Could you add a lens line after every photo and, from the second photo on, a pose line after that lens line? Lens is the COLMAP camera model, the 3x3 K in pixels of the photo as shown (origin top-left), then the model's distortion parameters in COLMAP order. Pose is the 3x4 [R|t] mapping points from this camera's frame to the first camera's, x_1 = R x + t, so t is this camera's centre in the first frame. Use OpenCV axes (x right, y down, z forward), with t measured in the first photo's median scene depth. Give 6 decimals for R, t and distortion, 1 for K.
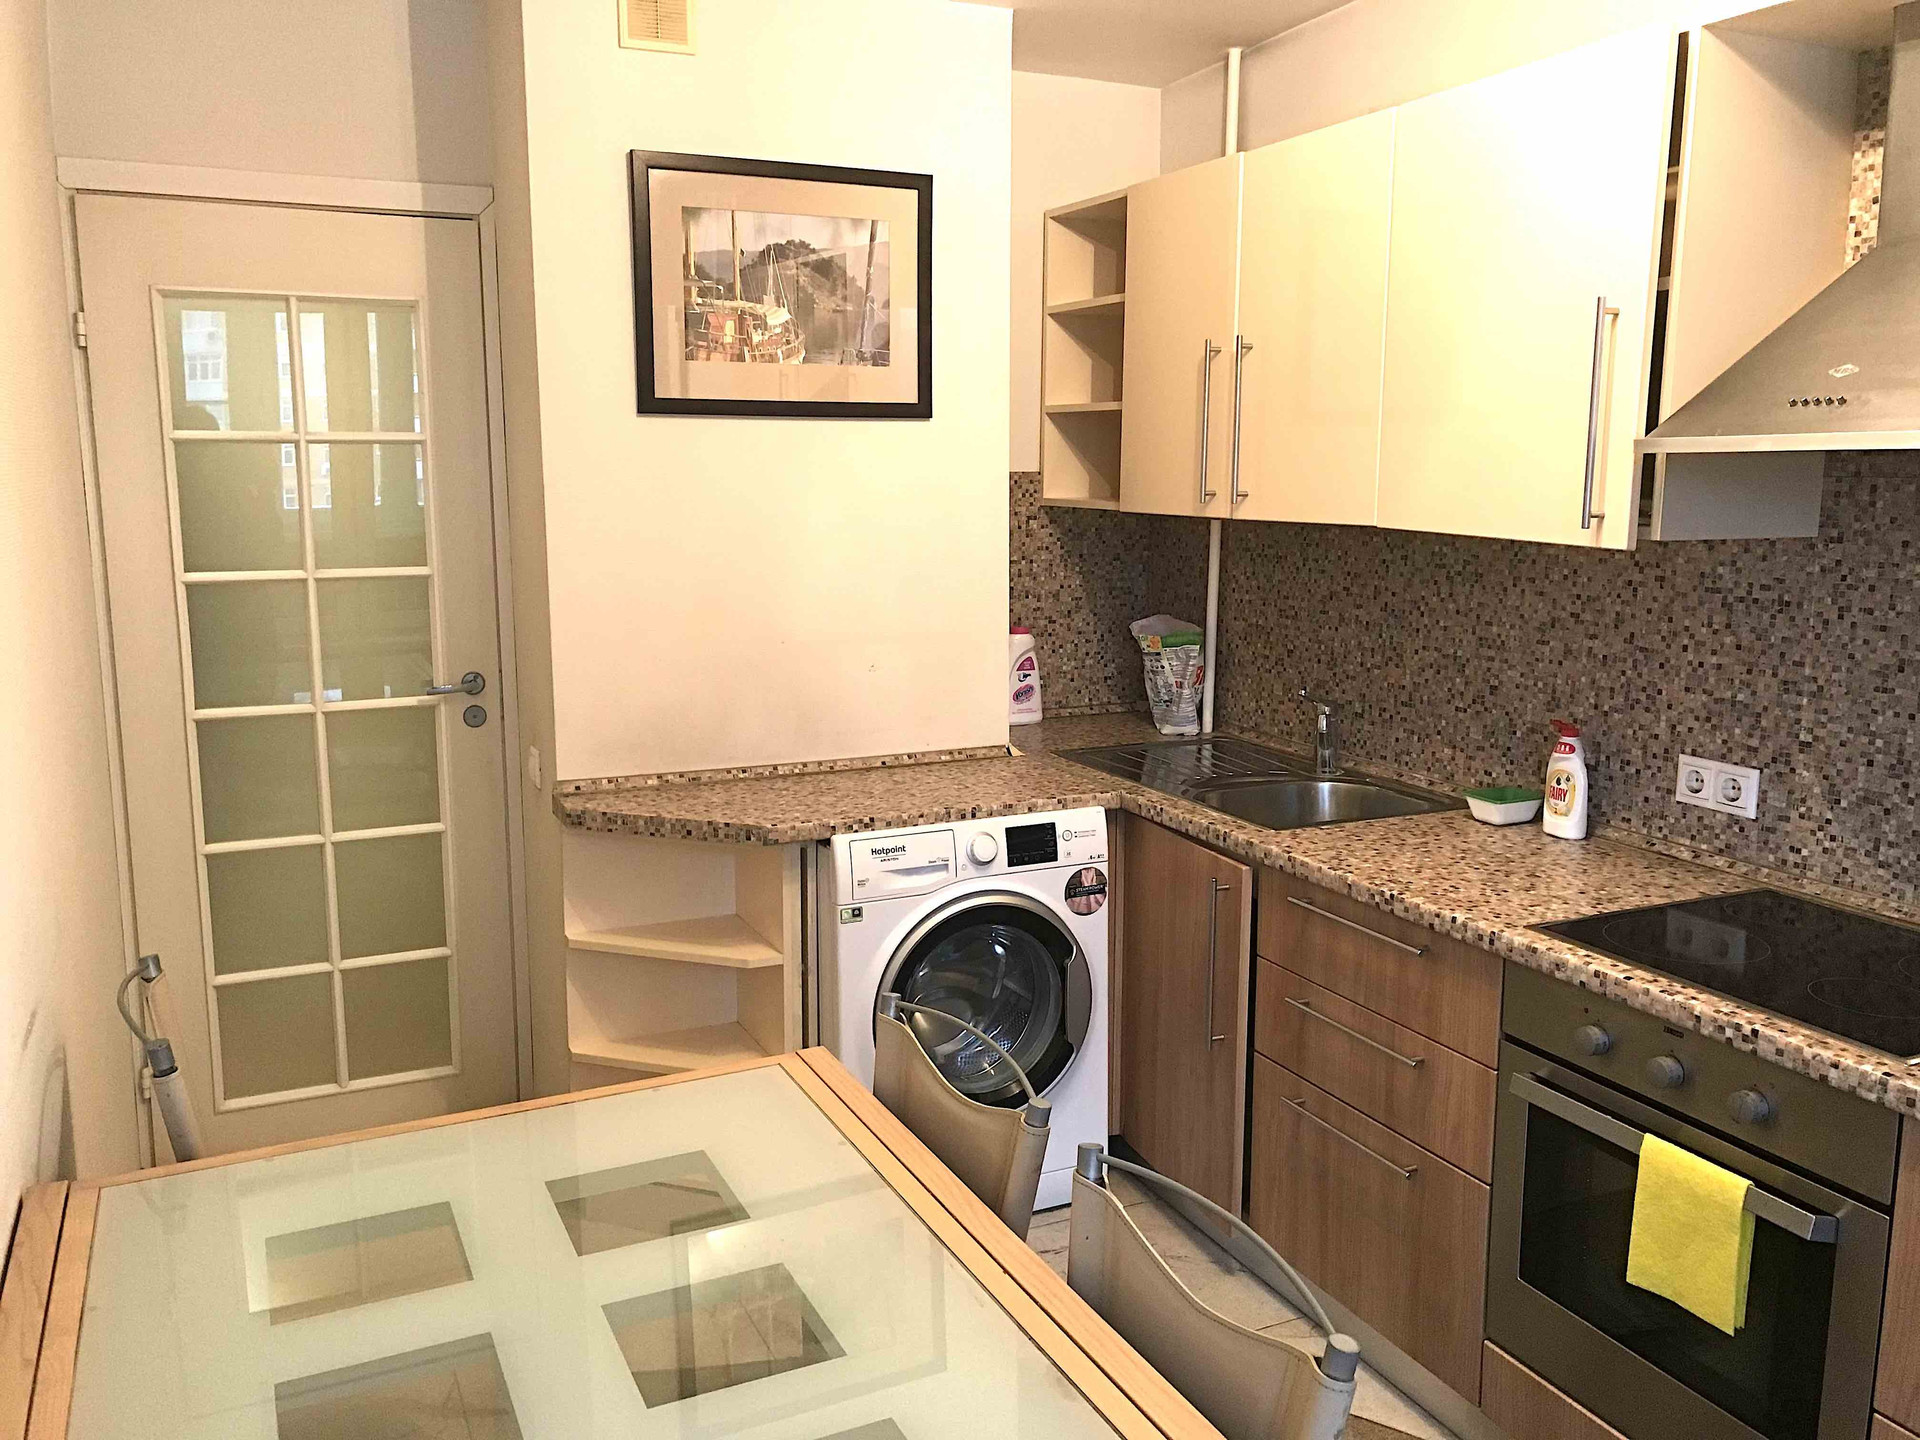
lens RADIAL K [[1552.2, 0, 956.9], [0, 1552.2, 721.0], [0, 0, 1]] dist [-0.002165, -0.000954]
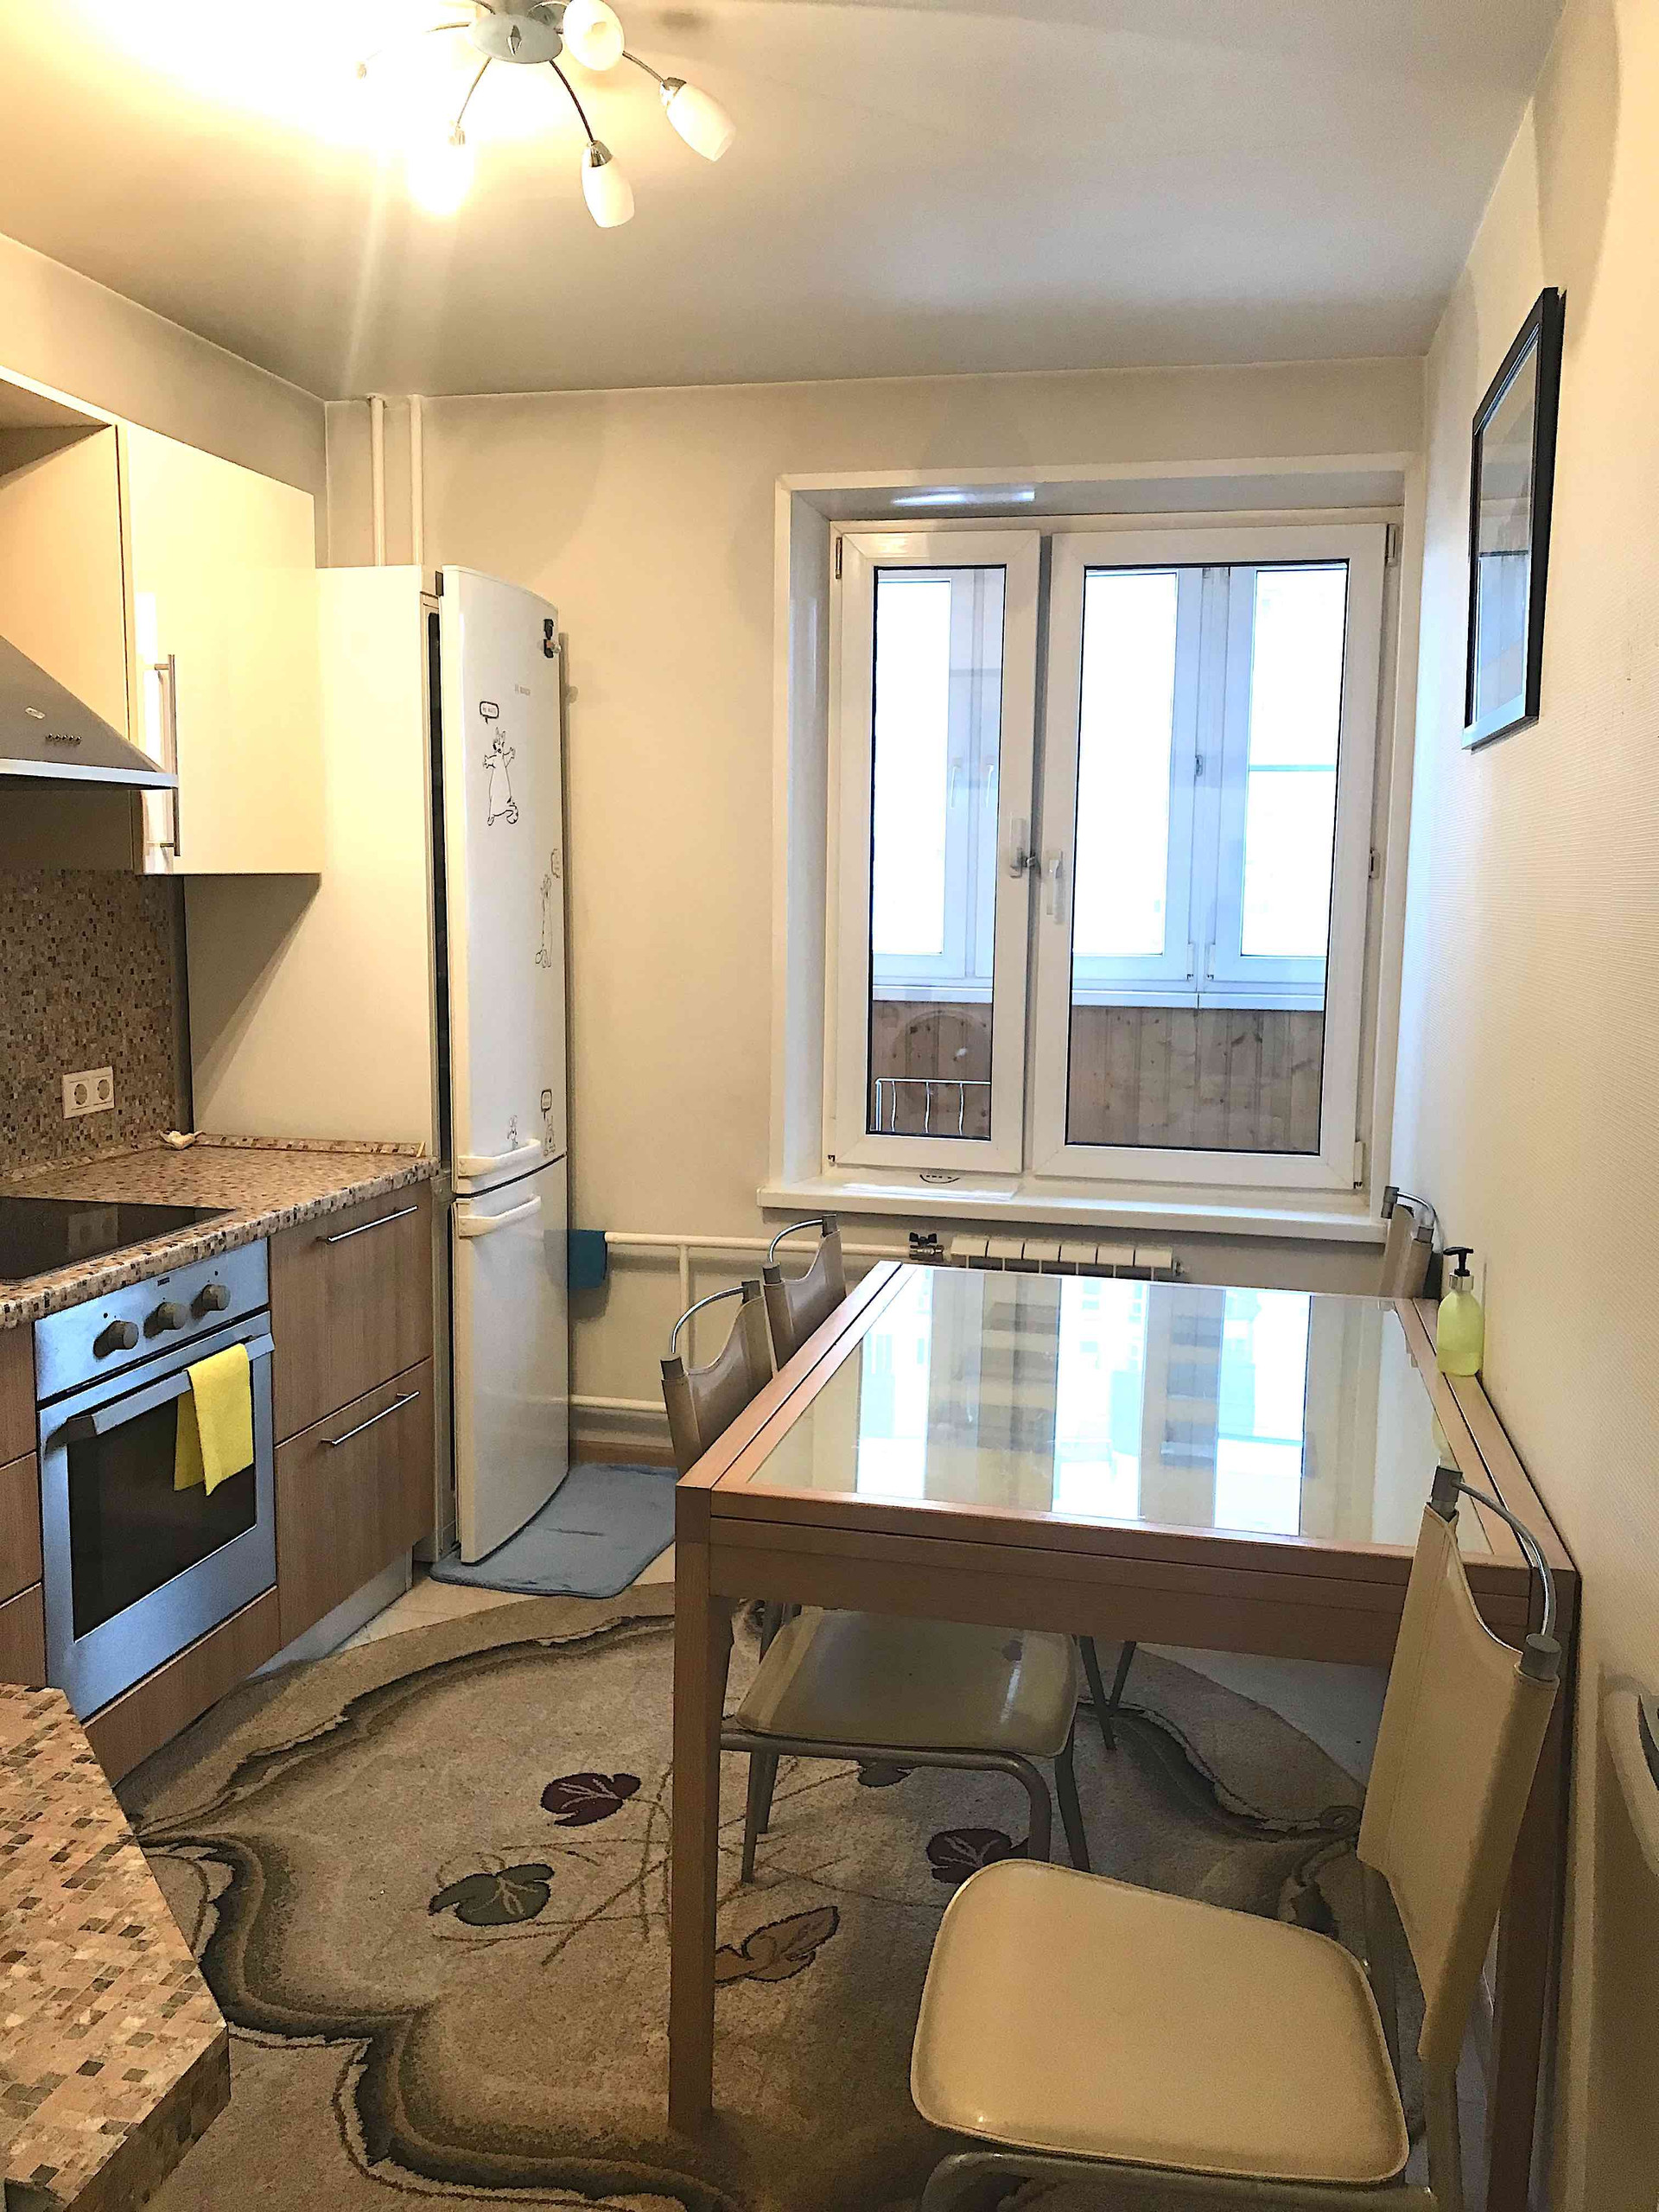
lens RADIAL K [[1788.3, 0, 830.0], [0, 1788.3, 1104.2], [0, 0, 1]] dist [-0.002165, -0.000954]
pose [[-0.774018, -0.129853, 0.619705, -0.729520], [0.052187, 0.962330, 0.266829, -0.265143], [-0.631009, 0.238871, -0.738084, 1.592637]]
